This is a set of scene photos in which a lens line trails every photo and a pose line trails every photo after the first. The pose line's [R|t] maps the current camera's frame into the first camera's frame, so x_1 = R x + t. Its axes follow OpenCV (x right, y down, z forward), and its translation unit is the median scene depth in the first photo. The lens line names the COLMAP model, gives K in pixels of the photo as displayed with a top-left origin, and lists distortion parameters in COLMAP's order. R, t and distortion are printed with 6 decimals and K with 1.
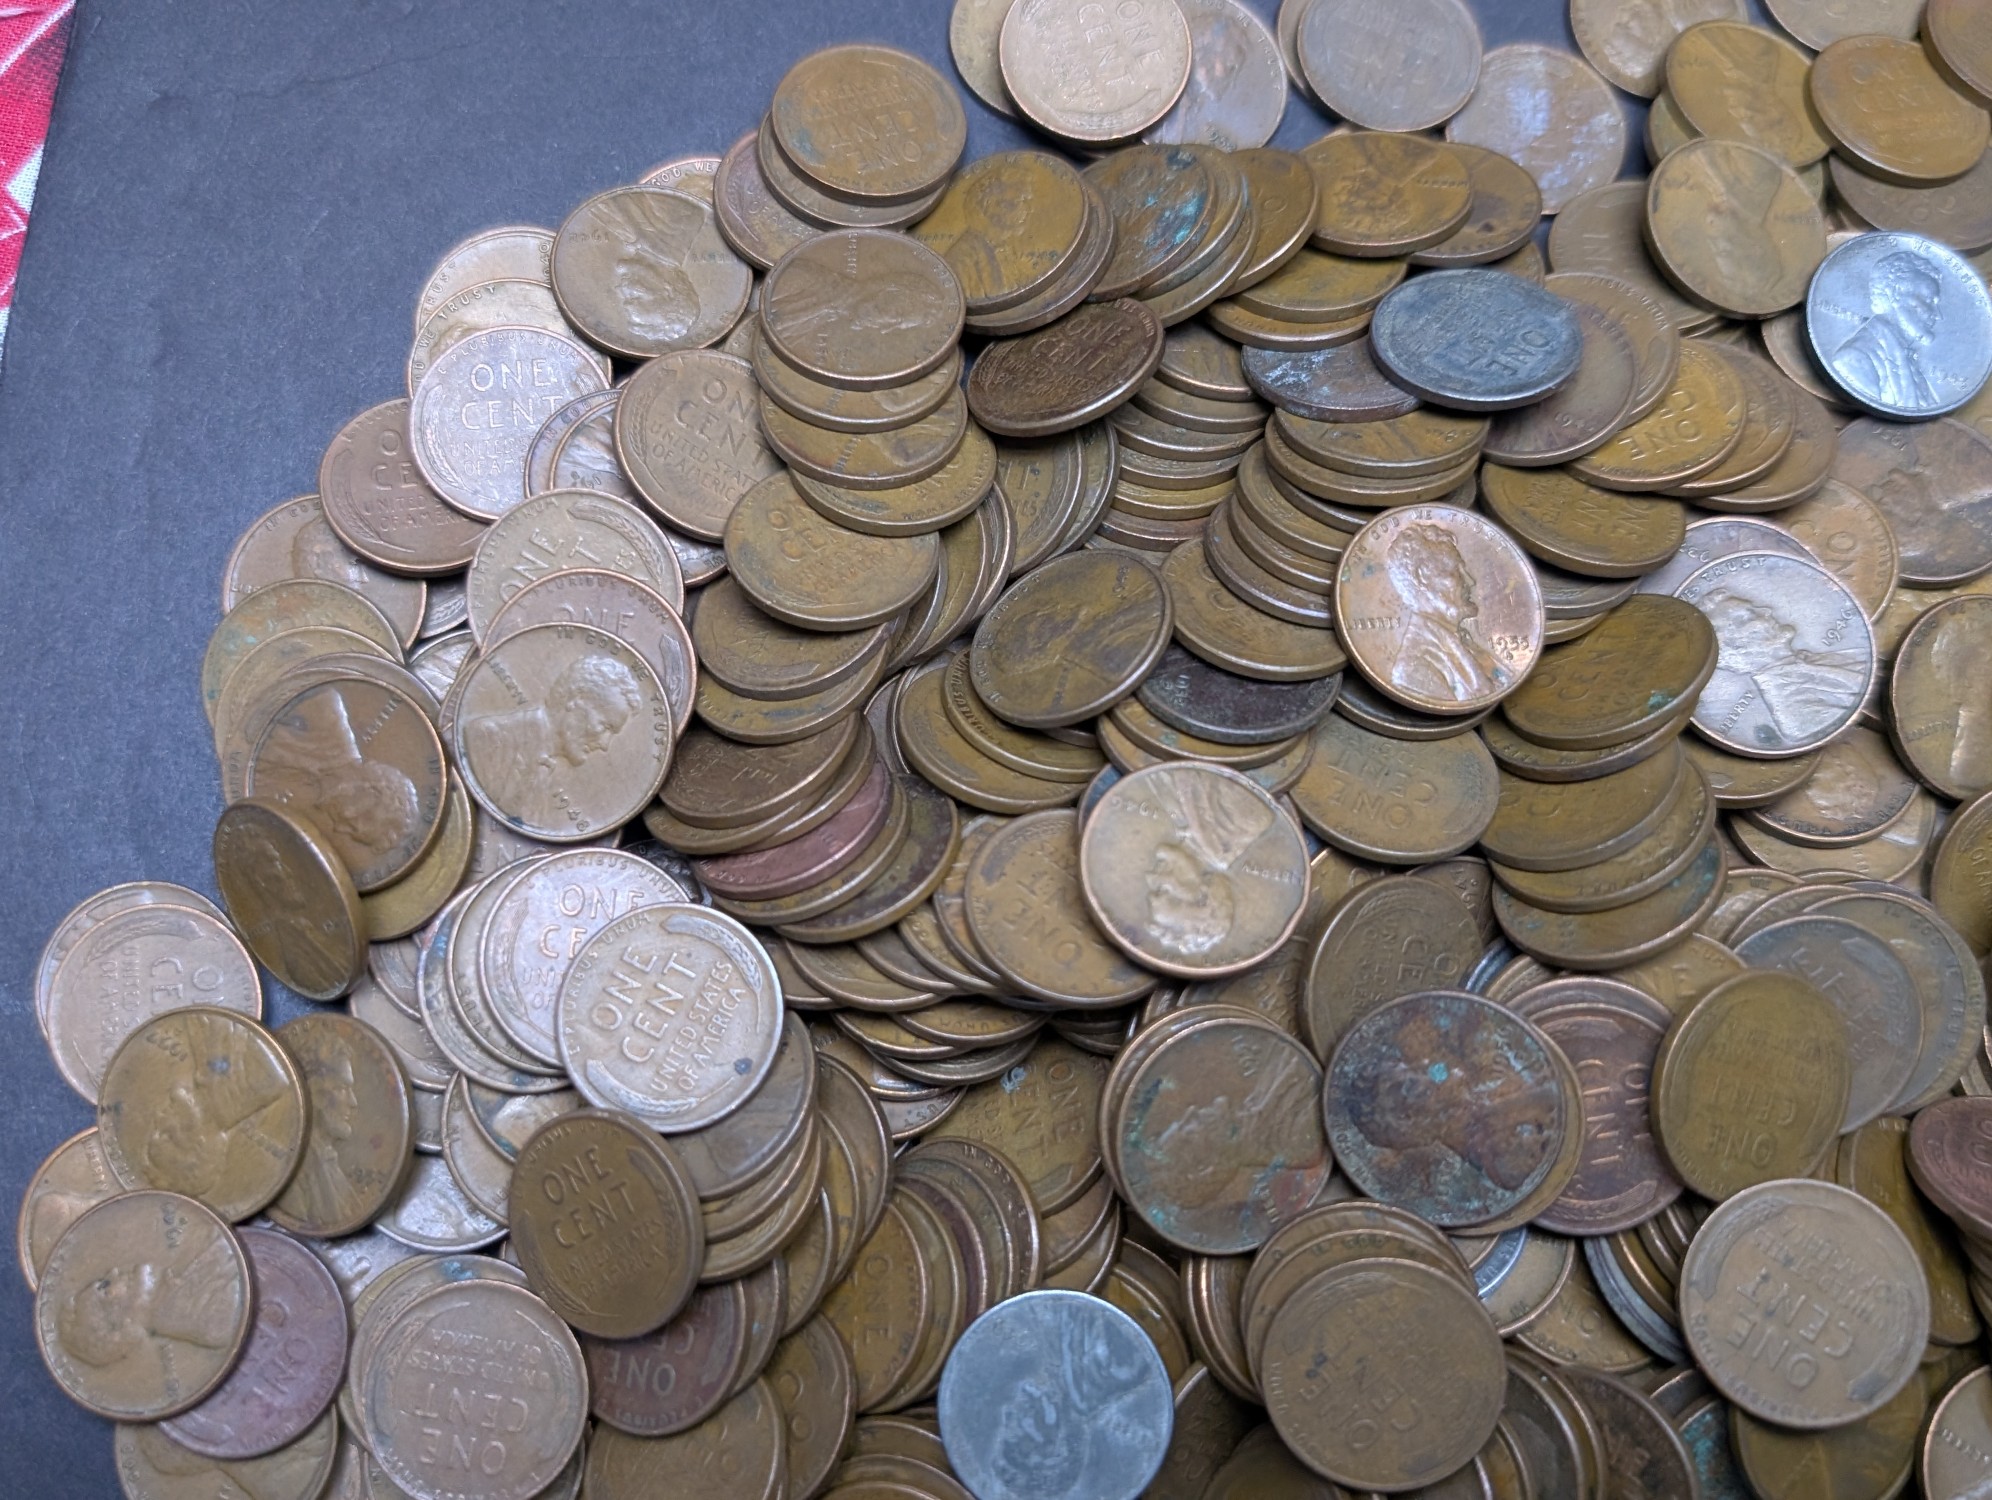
lens RADIAL K [[1636.8, 0, 996.0], [0, 1636.8, 750.0], [0, 0, 1]] dist [0.013024, -0.087034]
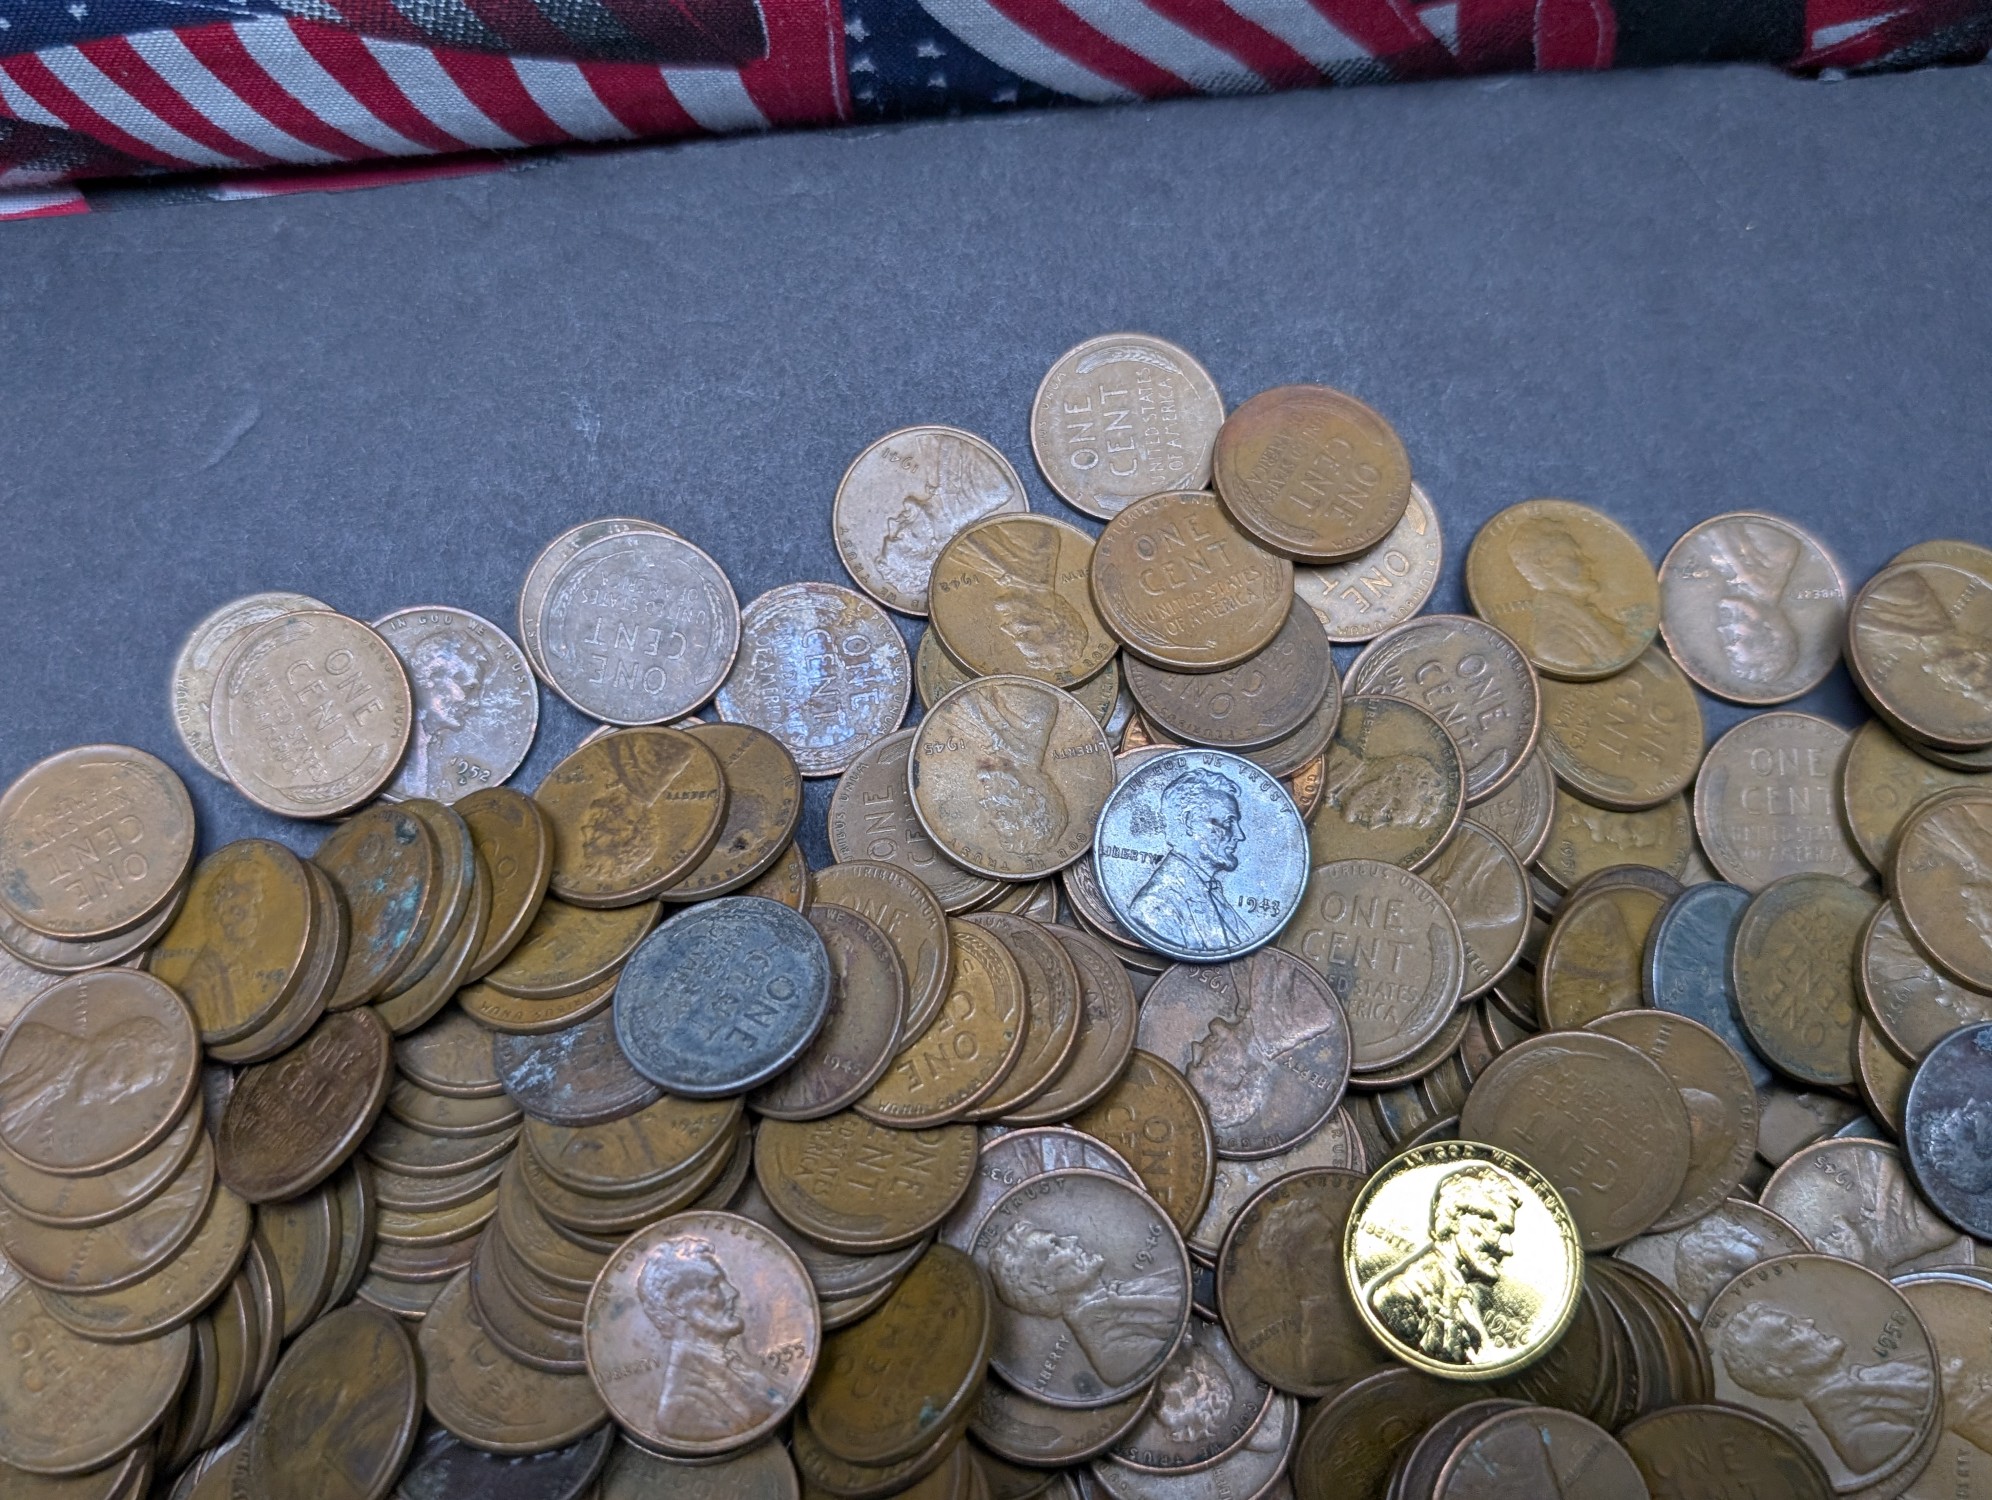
lens RADIAL K [[1636.8, 0, 996.0], [0, 1636.8, 750.0], [0, 0, 1]] dist [0.013024, -0.087034]
pose [[0.980879, -0.194617, -0.000830, 0.480126], [0.194597, 0.980694, 0.019250, -0.381096], [-0.002933, -0.019044, 0.999814, 0.071928]]
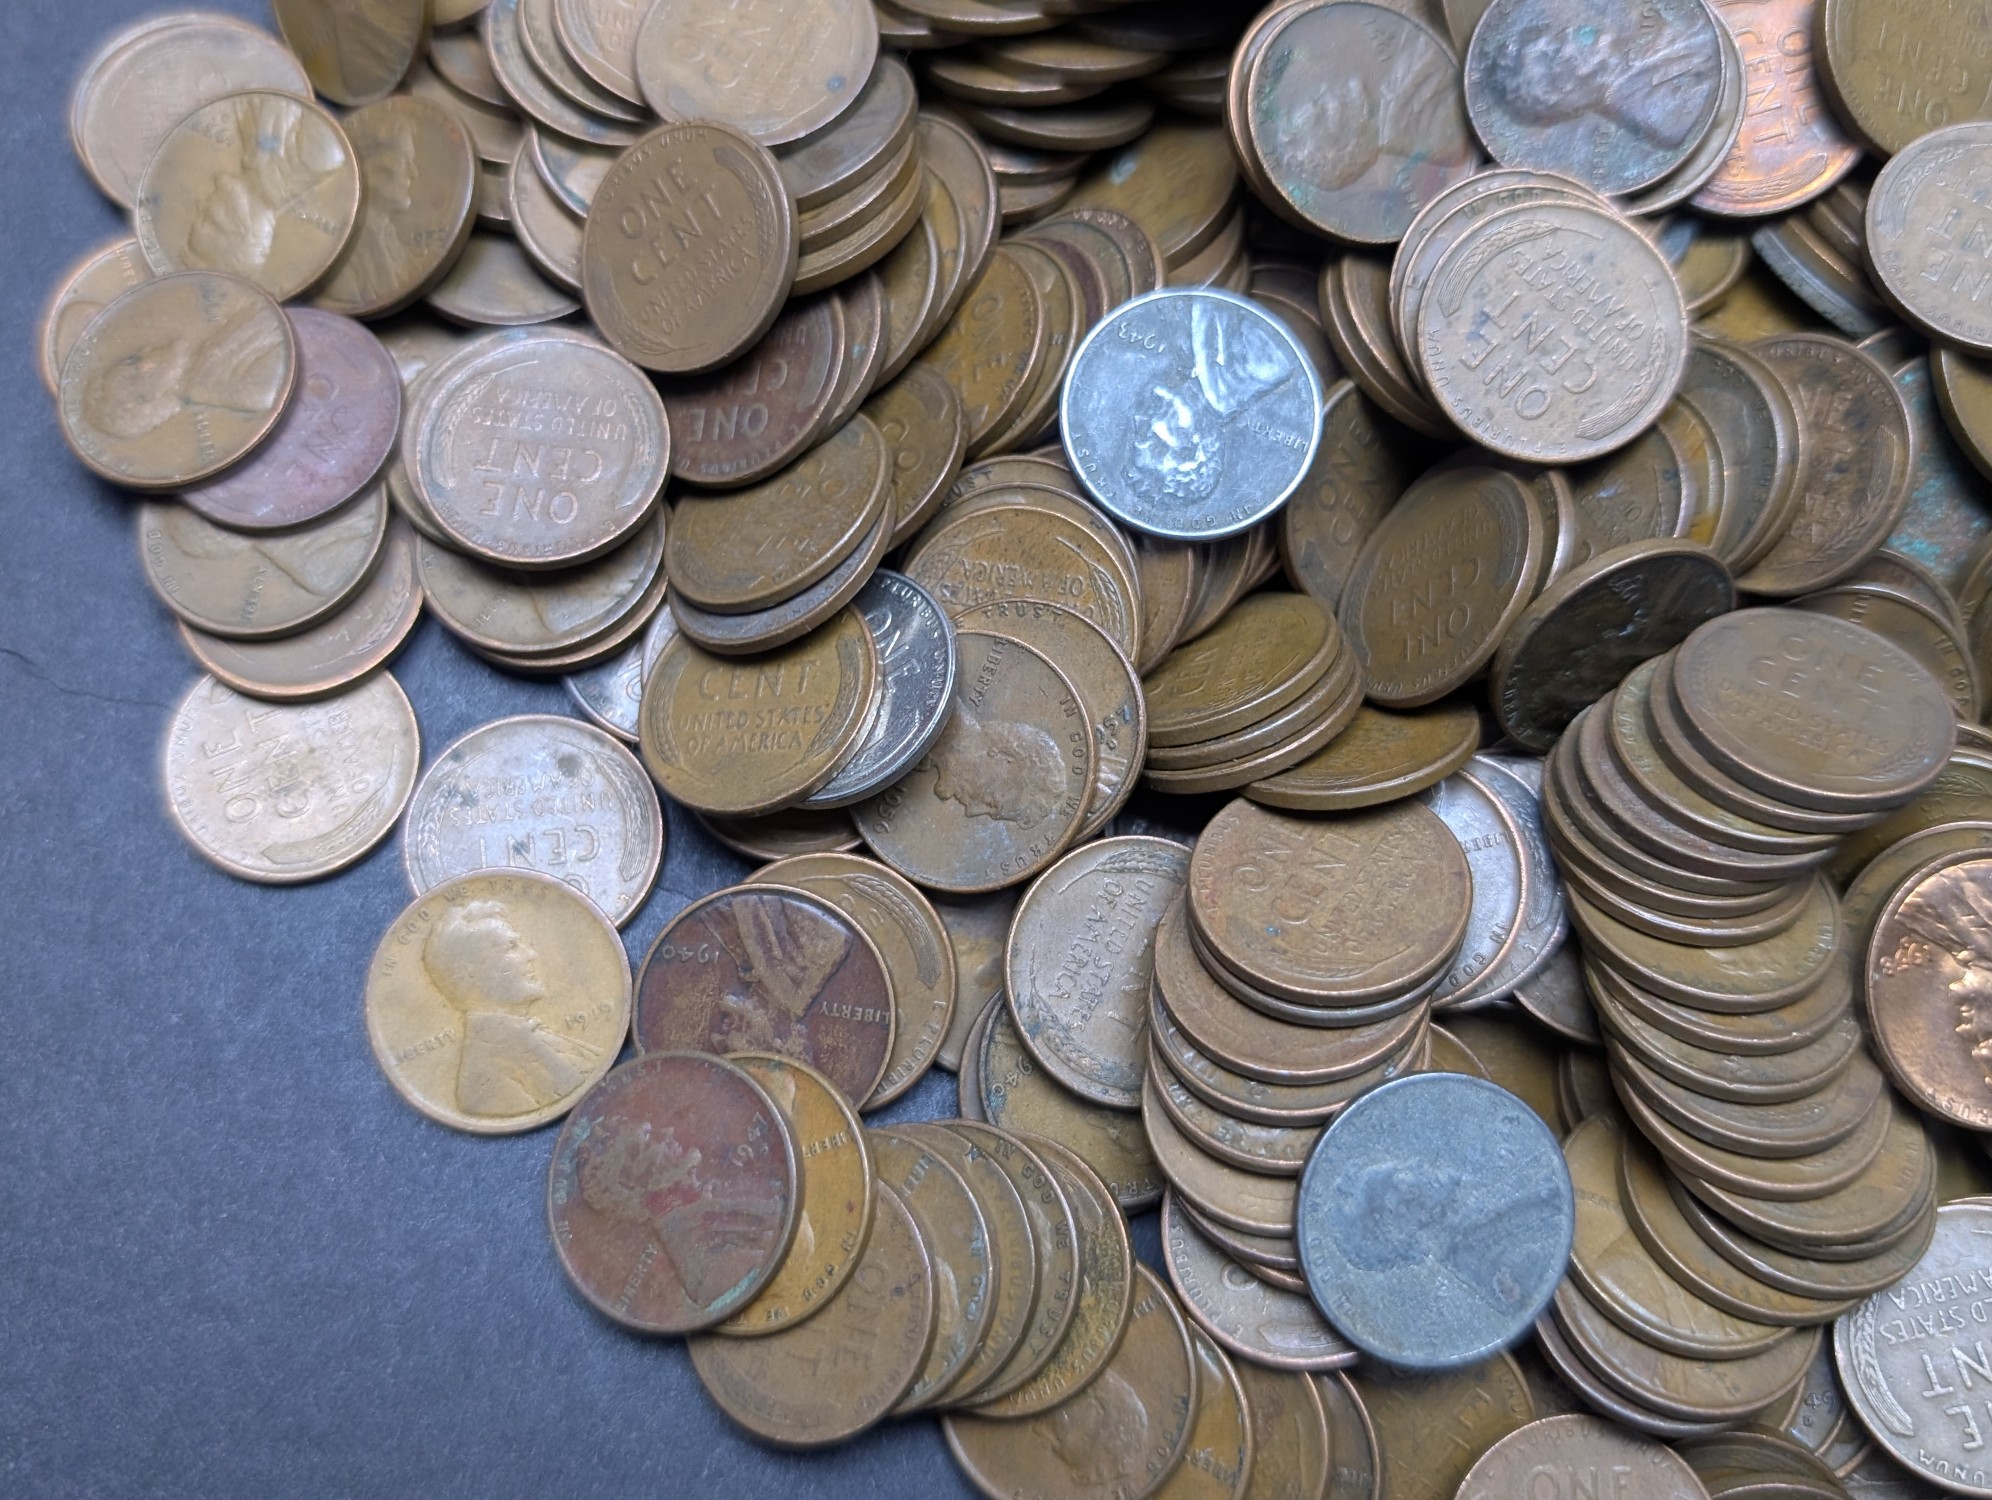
lens RADIAL K [[1596.9, 0, 996.0], [0, 1596.9, 750.0], [0, 0, 1]] dist [0.001446, -0.079678]
pose [[0.999649, -0.023918, 0.011360, -0.076682], [0.024857, 0.995513, -0.091306, 0.597765], [-0.009125, 0.091557, 0.995758, 0.124942]]
